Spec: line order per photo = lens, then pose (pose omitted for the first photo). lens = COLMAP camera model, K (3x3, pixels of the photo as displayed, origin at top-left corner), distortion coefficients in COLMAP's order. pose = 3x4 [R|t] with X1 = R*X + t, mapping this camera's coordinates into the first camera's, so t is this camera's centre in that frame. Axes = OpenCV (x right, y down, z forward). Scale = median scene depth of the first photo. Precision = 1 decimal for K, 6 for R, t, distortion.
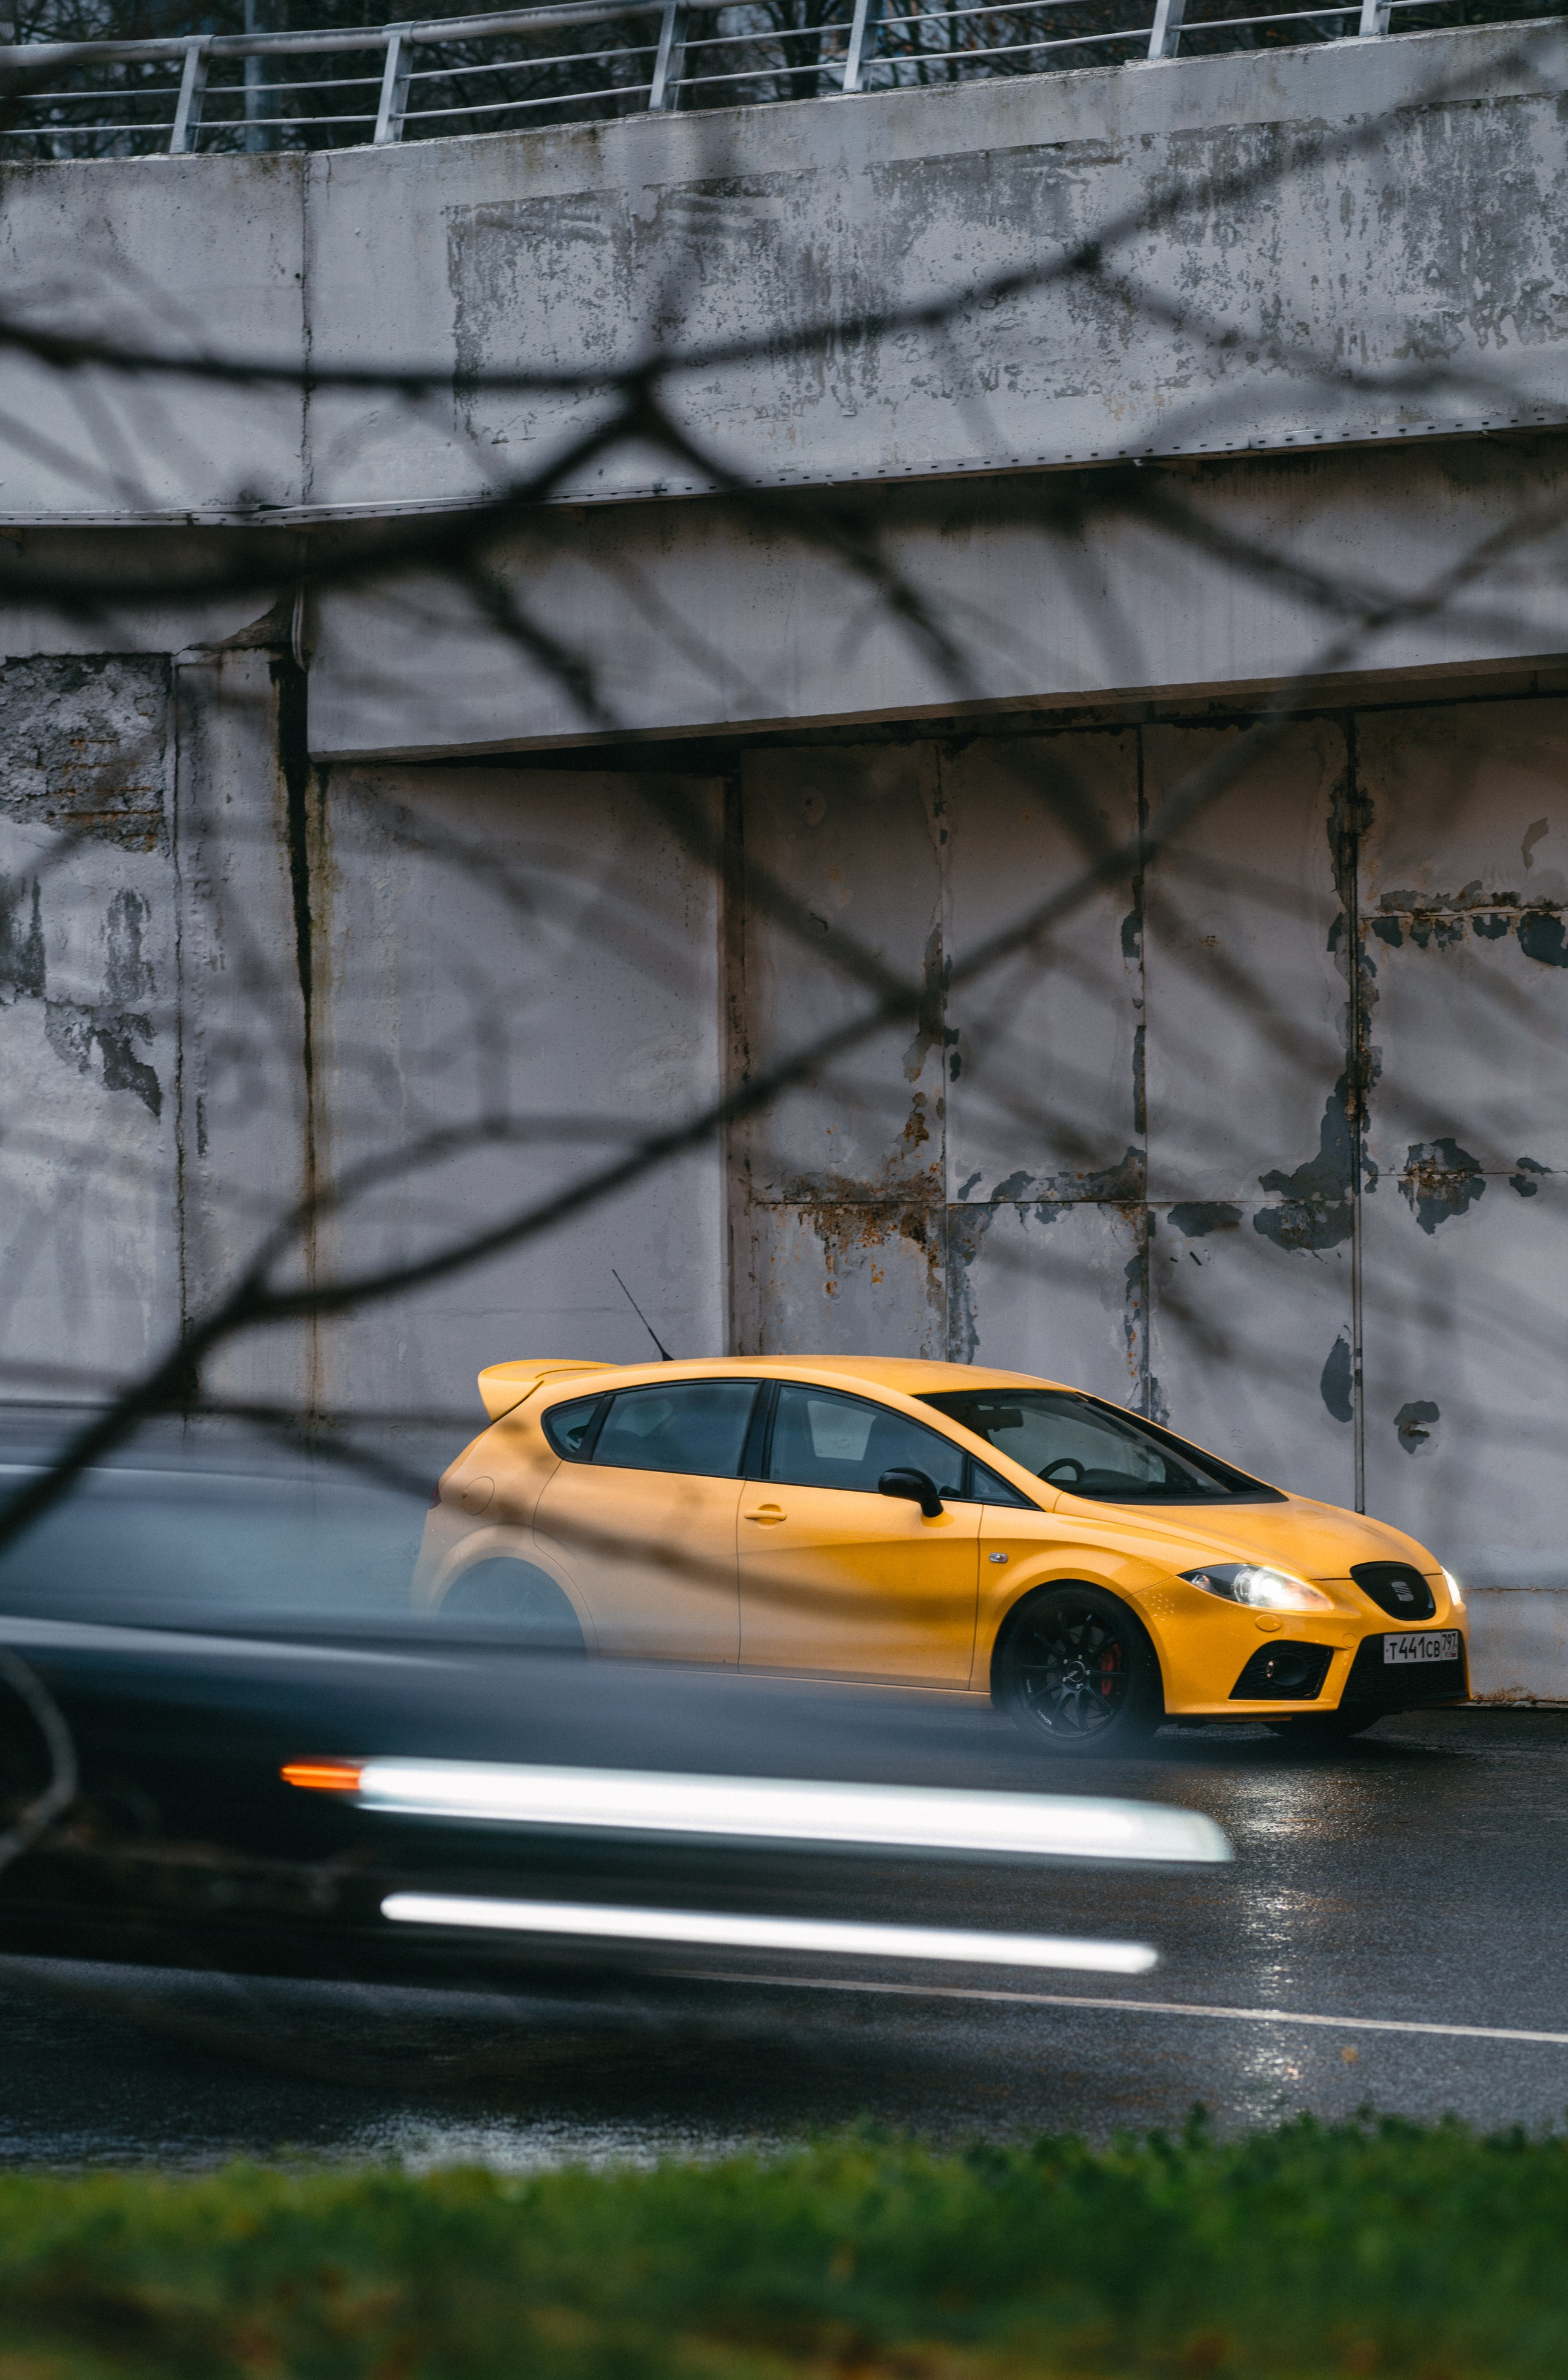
lens RADIAL K [[8872.5, 0, 783.9], [0, 8872.5, 1192.6], [0, 0, 1]] dist [0.121366, 0.000000]
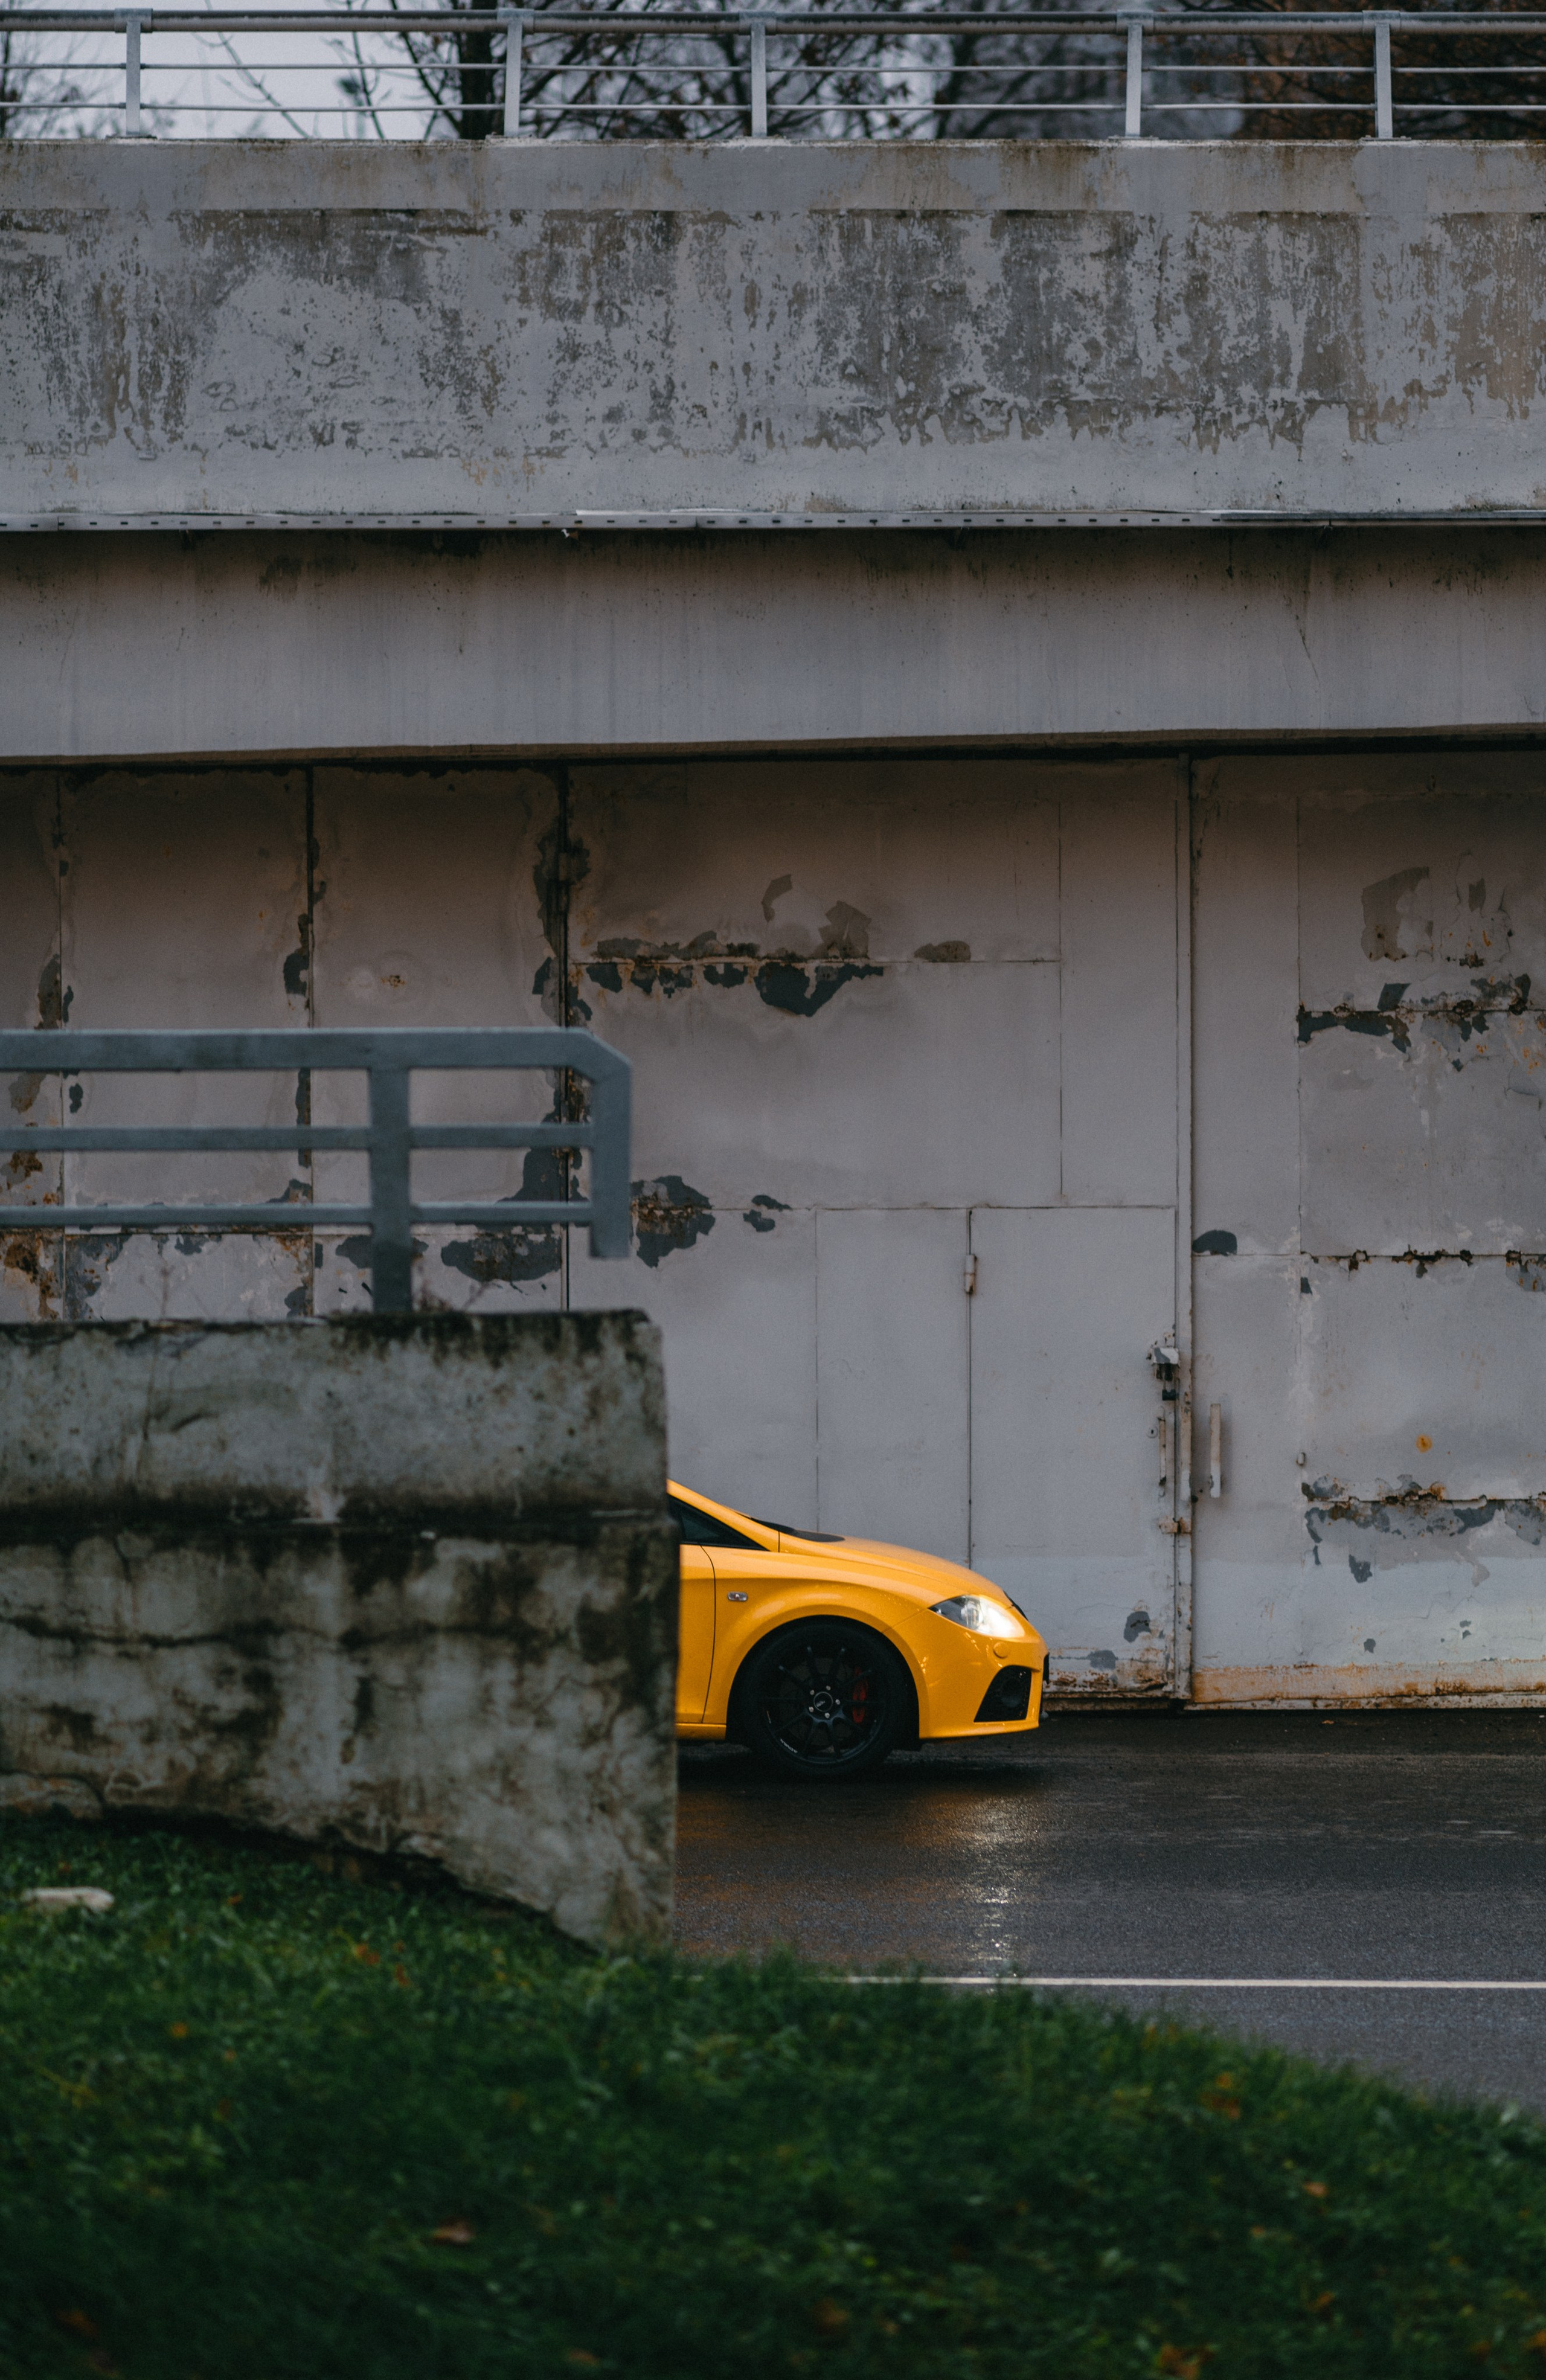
lens RADIAL K [[10591.1, 0, 773.1], [0, 10591.1, 1187.2], [0, 0, 1]] dist [0.180857, 0.000000]
pose [[0.771132, -0.008527, 0.636618, -0.714925], [-0.007043, 0.999735, 0.021923, -0.032391], [-0.636637, -0.021390, 0.770867, 0.027615]]
